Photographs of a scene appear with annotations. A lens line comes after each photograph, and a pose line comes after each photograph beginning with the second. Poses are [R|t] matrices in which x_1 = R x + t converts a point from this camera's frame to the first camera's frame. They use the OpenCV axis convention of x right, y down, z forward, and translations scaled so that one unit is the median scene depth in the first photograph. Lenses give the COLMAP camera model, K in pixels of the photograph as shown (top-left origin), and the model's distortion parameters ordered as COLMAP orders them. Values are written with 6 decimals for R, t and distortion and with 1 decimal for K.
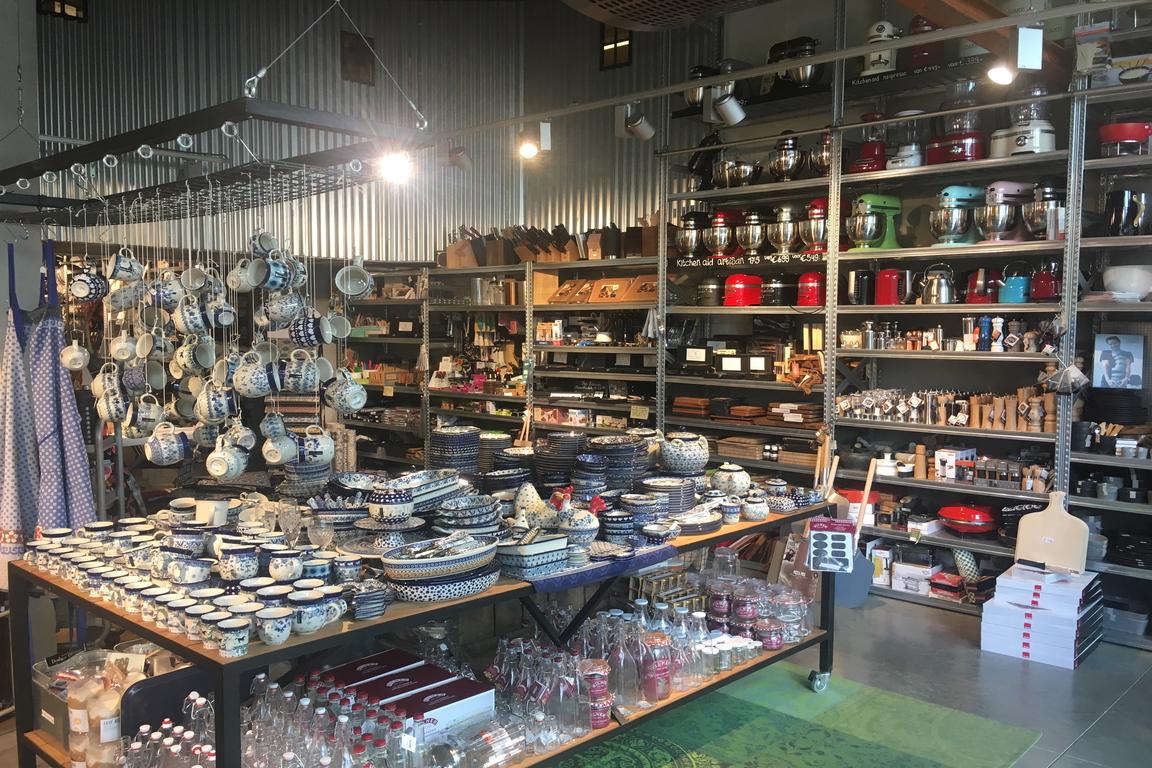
lens RADIAL K [[979.6, 0, 576.6], [0, 979.6, 404.9], [0, 0, 1]] dist [0.081241, -0.116627]
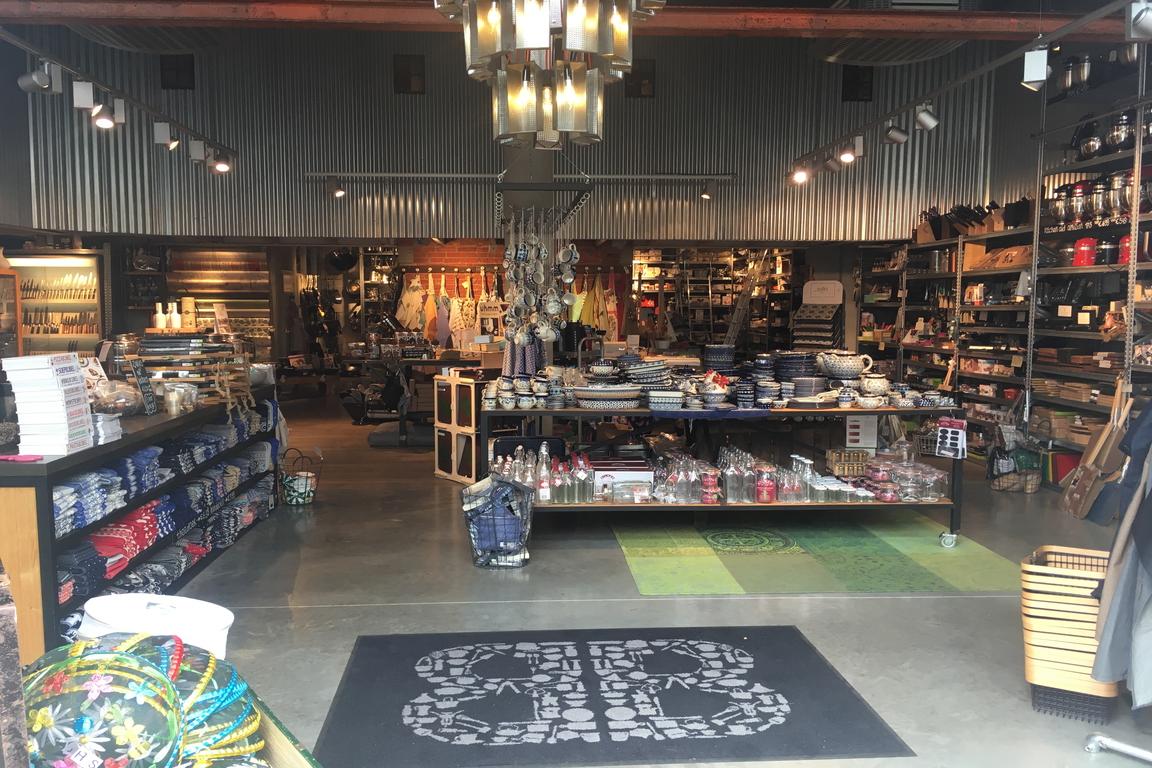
lens RADIAL K [[979.6, 0, 576.6], [0, 979.6, 404.9], [0, 0, 1]] dist [0.081241, -0.116627]
pose [[0.729535, 0.067999, -0.680555, 0.552272], [-0.057622, 0.997618, 0.037910, 0.050957], [0.681512, 0.011558, 0.731715, -0.241242]]
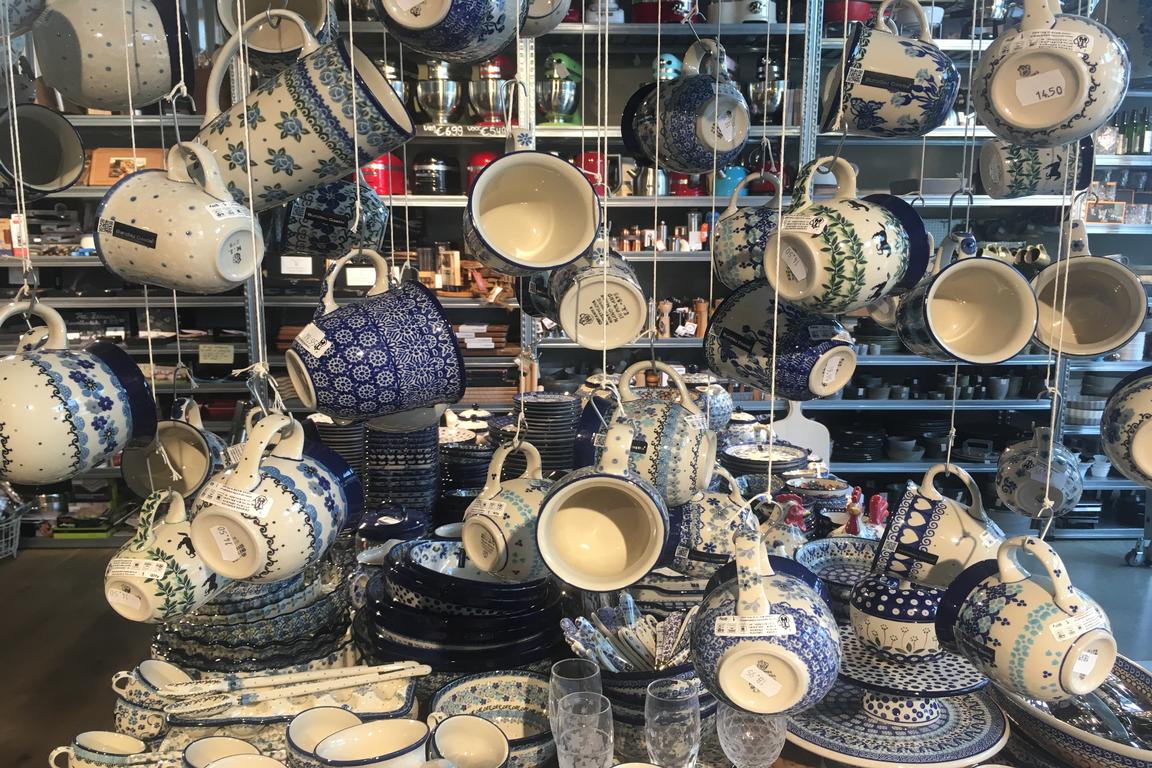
lens RADIAL K [[979.6, 0, 576.6], [0, 979.6, 404.9], [0, 0, 1]] dist [0.081241, -0.116627]
pose [[0.709014, -0.126086, 0.693831, -0.266034], [0.063120, 0.991284, 0.115639, -0.023195], [-0.702364, -0.038196, 0.710793, 0.393480]]
